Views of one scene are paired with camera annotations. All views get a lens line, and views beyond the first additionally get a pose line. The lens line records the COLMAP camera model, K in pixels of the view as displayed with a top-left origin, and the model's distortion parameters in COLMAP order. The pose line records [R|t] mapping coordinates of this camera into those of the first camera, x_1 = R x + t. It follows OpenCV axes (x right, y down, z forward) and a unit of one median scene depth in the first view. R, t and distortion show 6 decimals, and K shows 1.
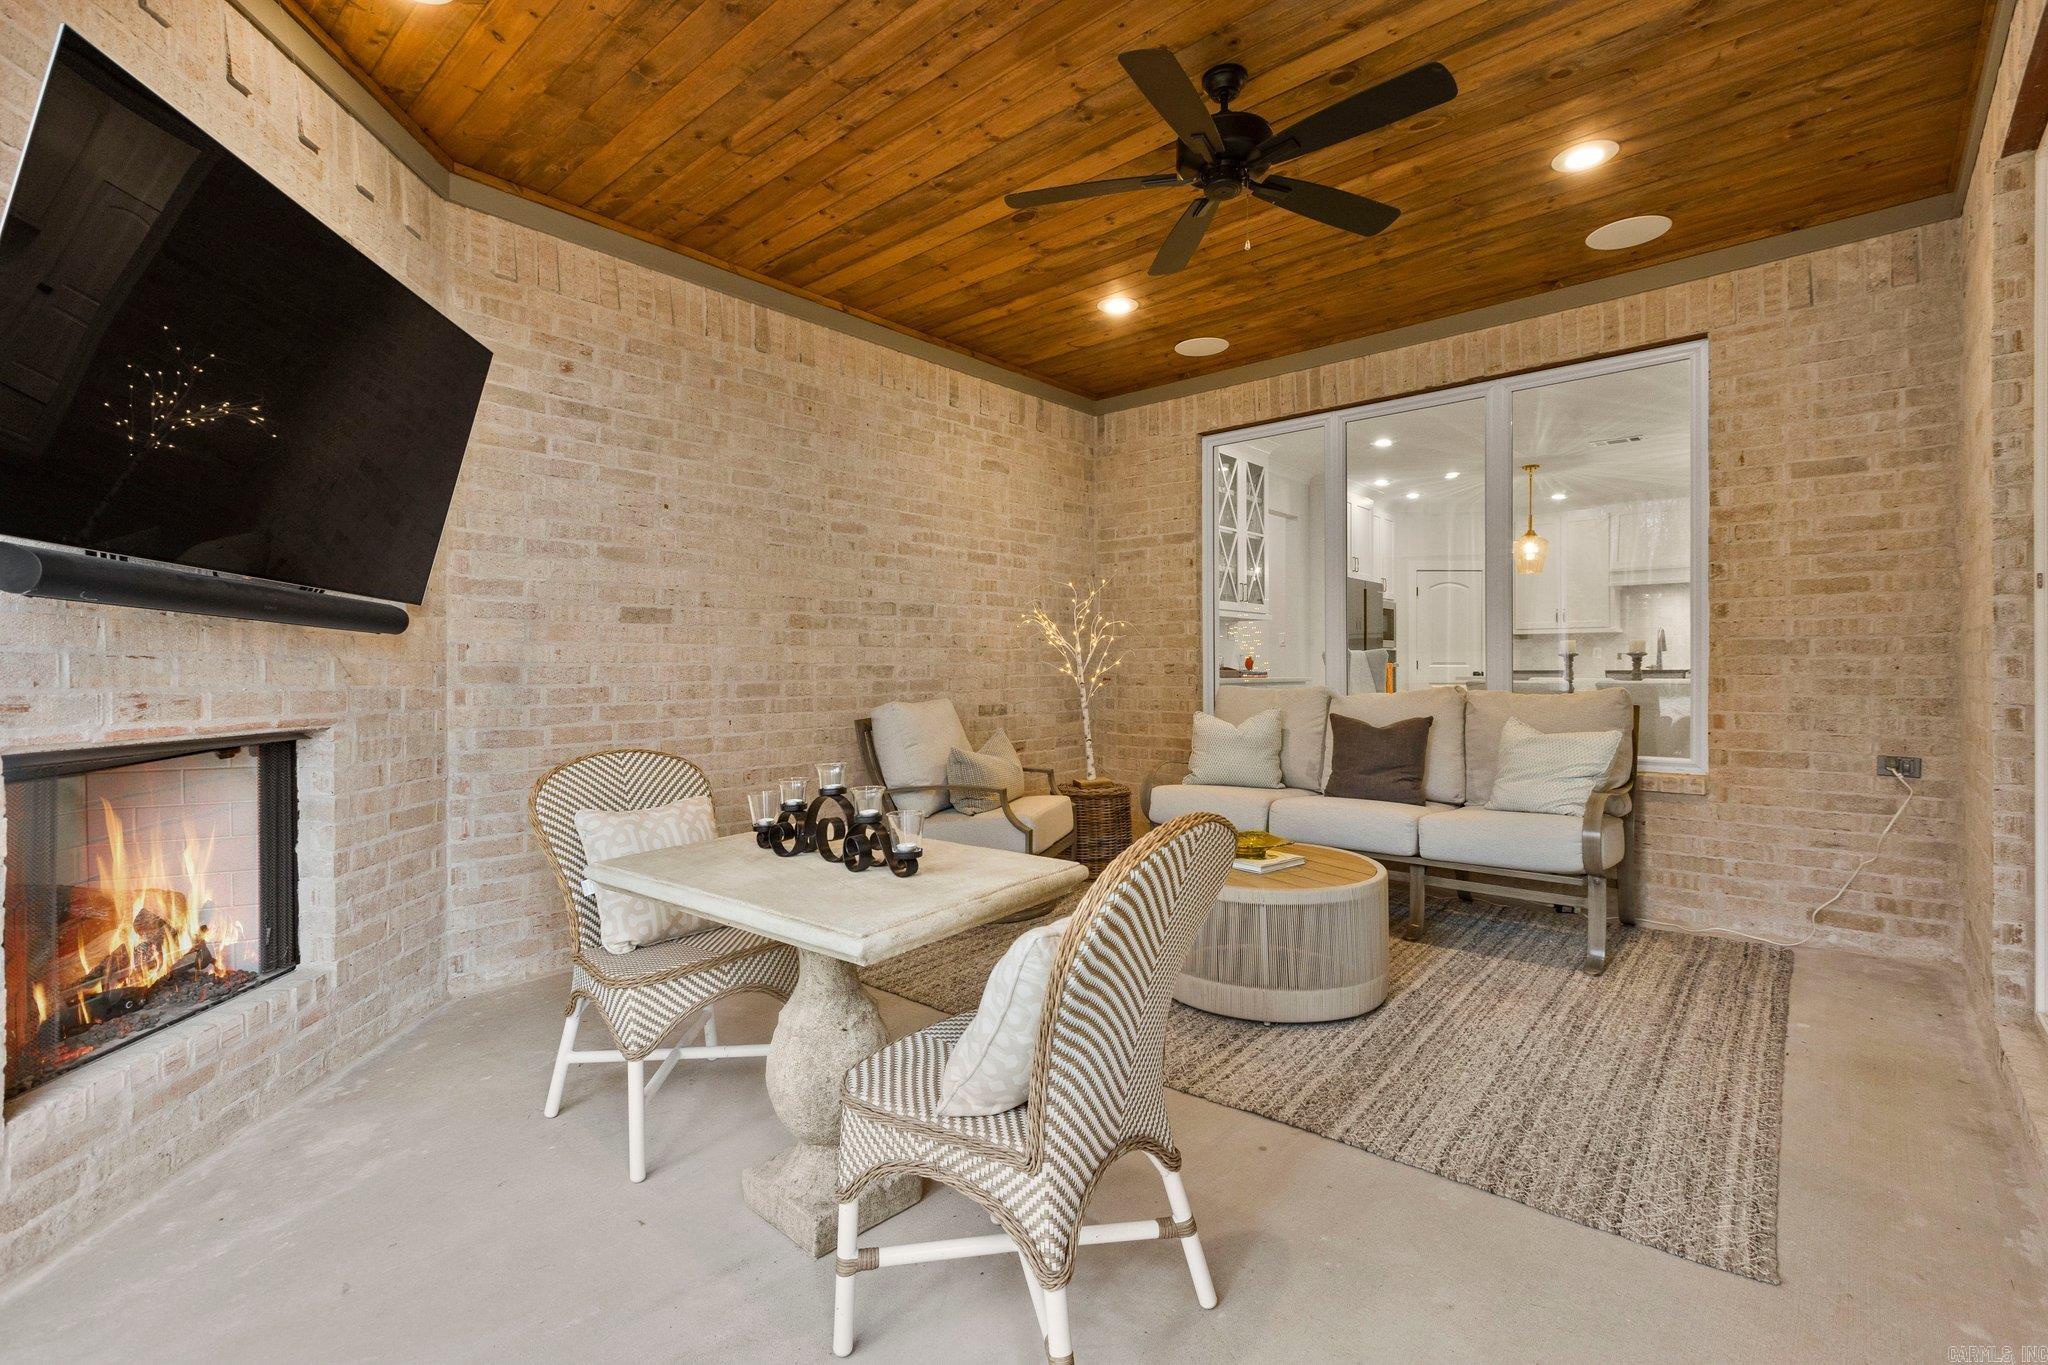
lens RADIAL K [[940.0, 0, 1054.6], [0, 940.0, 672.9], [0, 0, 1]] dist [0.001921, -0.000948]
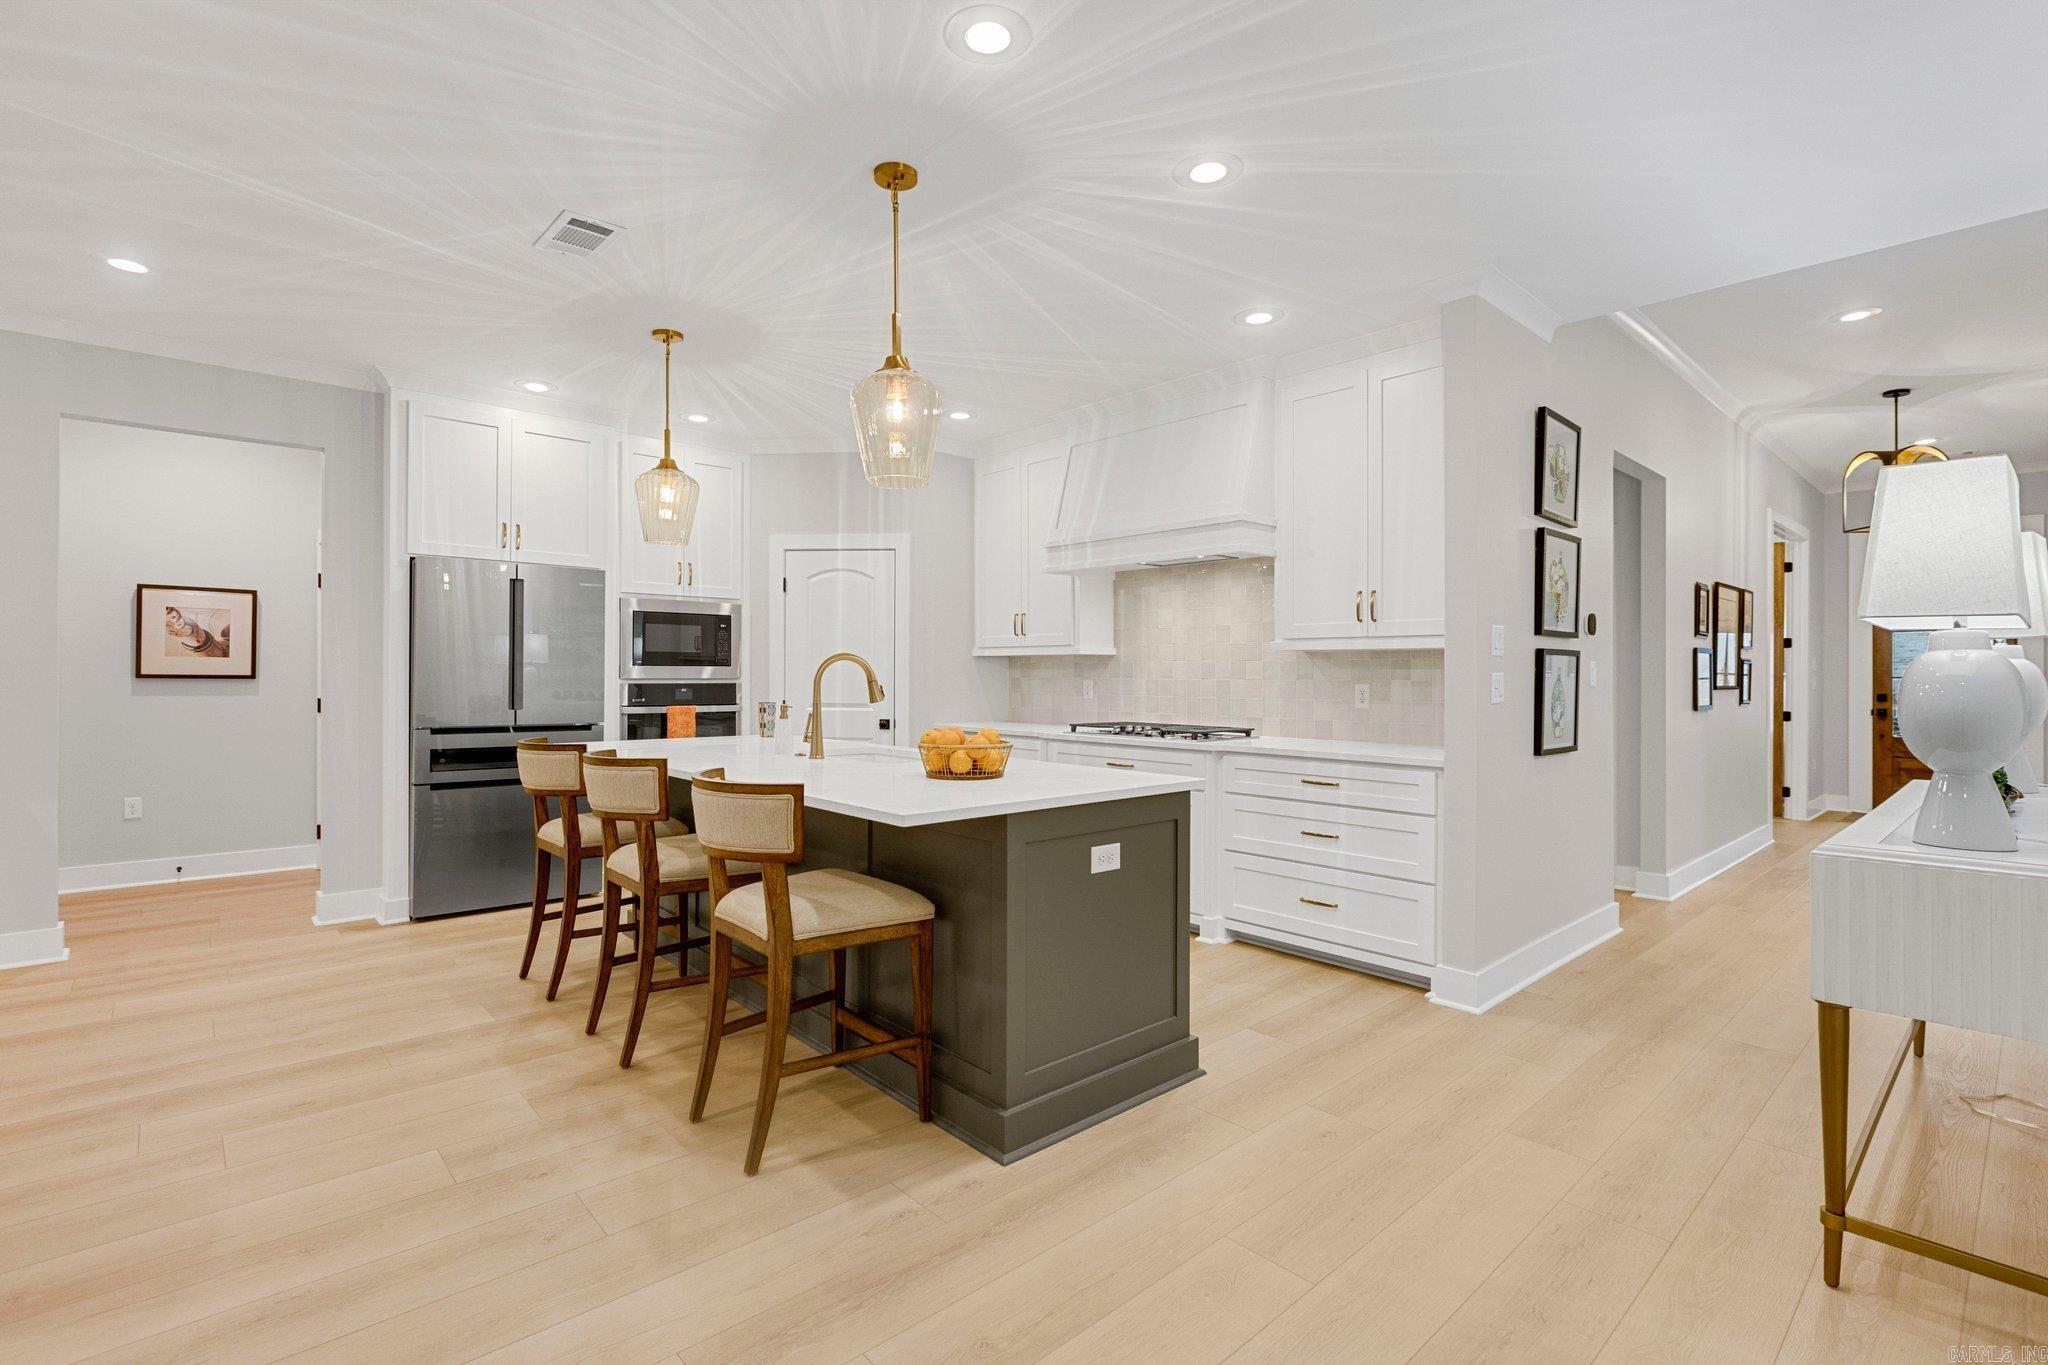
lens RADIAL K [[954.9, 0, 1024.7], [0, 954.9, 674.6], [0, 0, 1]] dist [-0.004885, -0.001141]
pose [[0.992832, 0.007430, -0.119286, 1.477126], [-0.007738, 0.999968, -0.002123, -0.070991], [0.119266, 0.003031, 0.992858, 1.001815]]
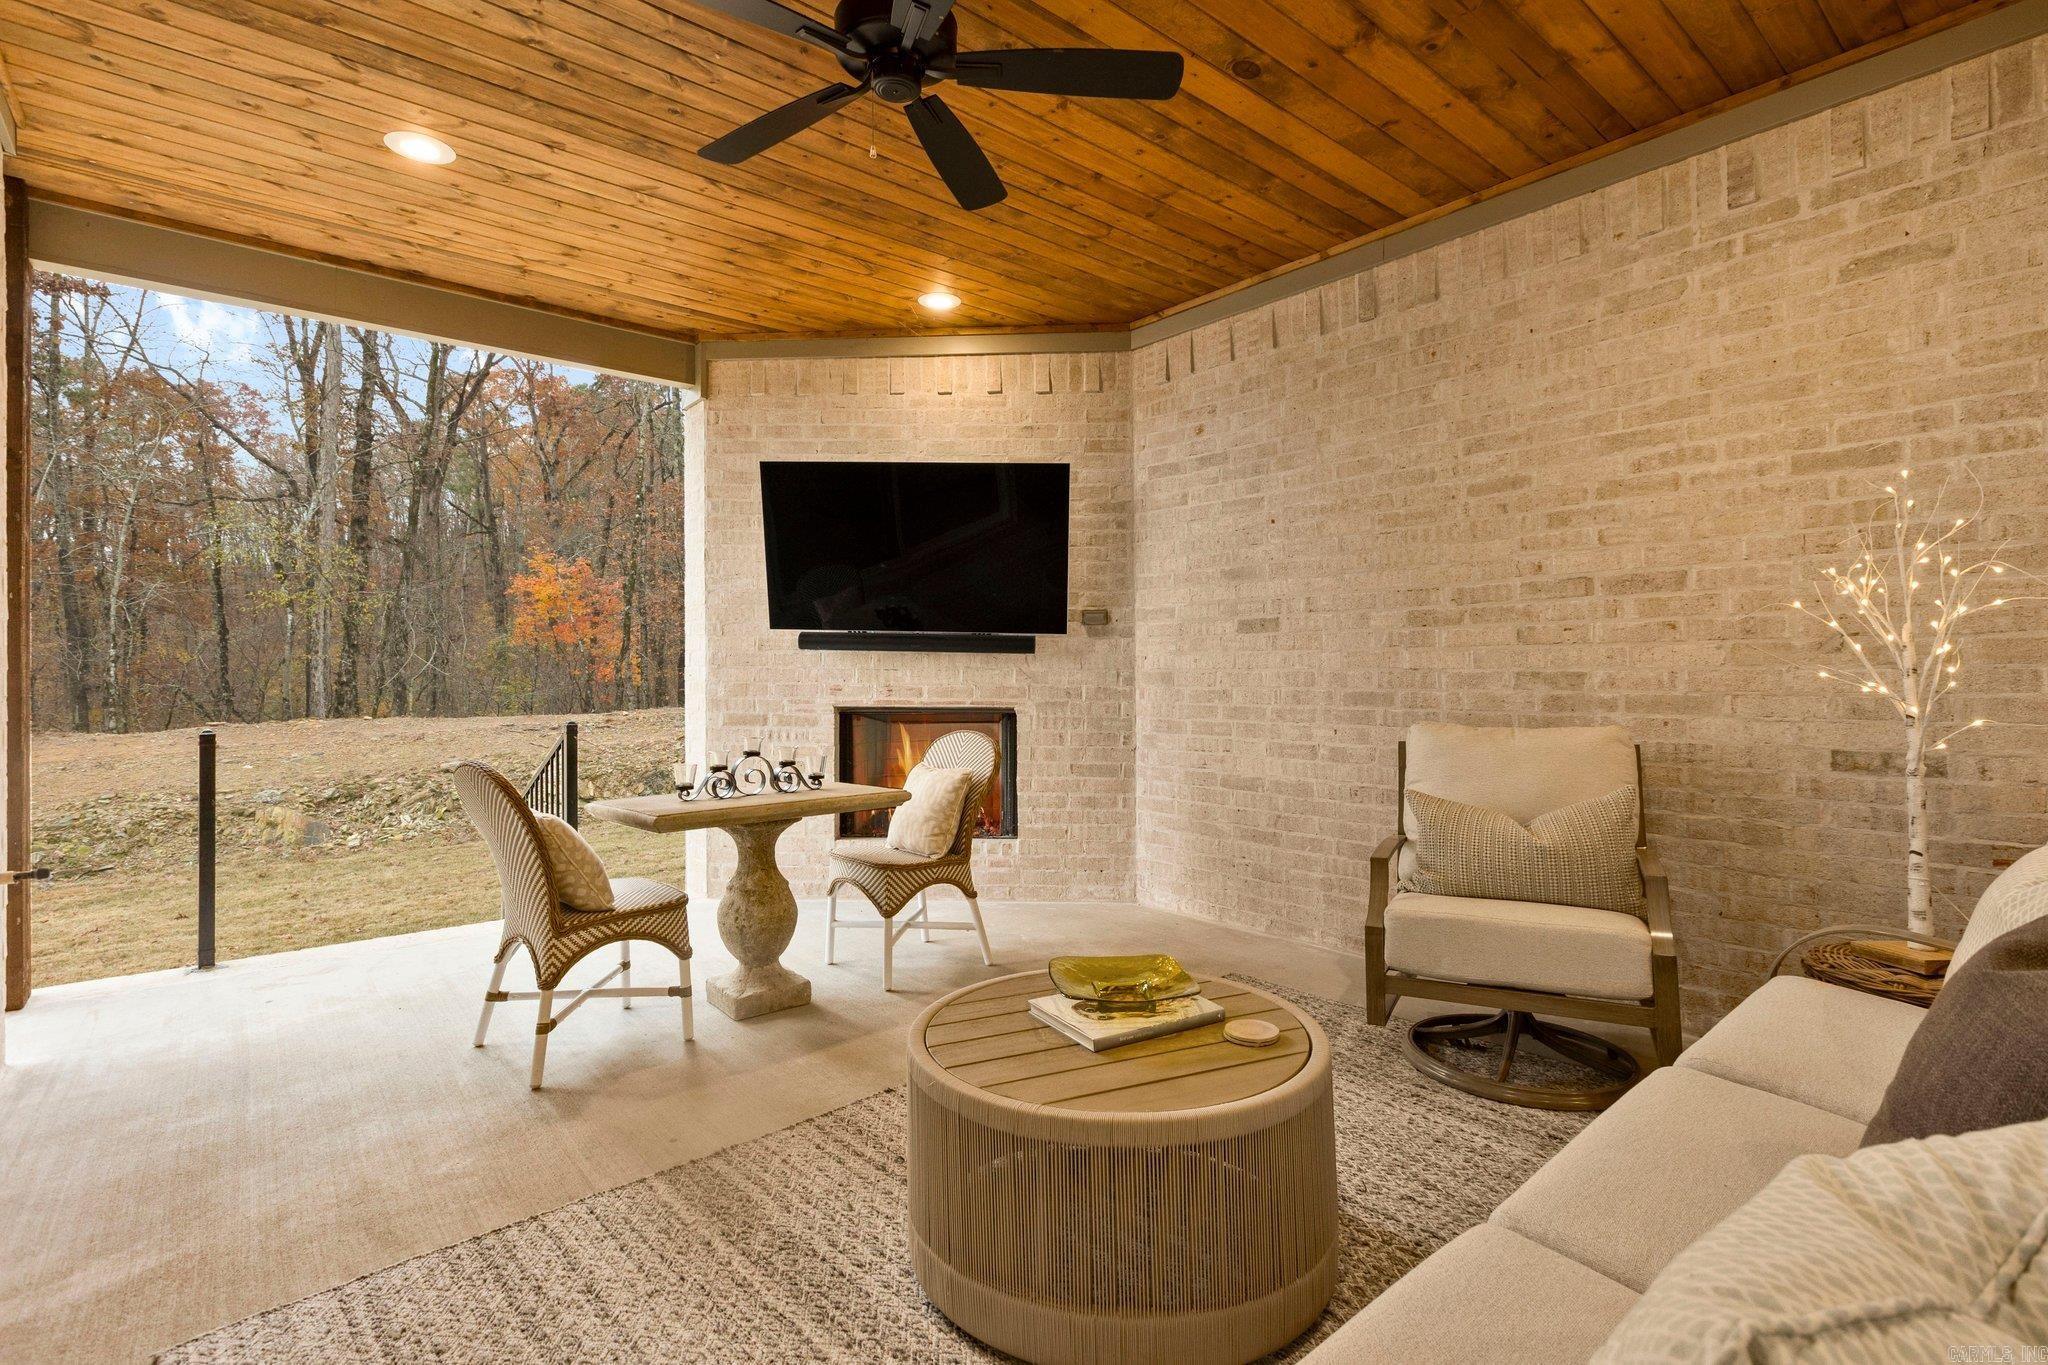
lens RADIAL K [[940.0, 0, 1002.8], [0, 940.0, 665.4], [0, 0, 1]] dist [0.001921, -0.000948]
pose [[-0.173133, 0.003844, -0.984891, 0.618422], [0.001212, 0.999992, 0.003690, -0.017201], [0.984898, -0.000555, -0.173137, 0.798330]]
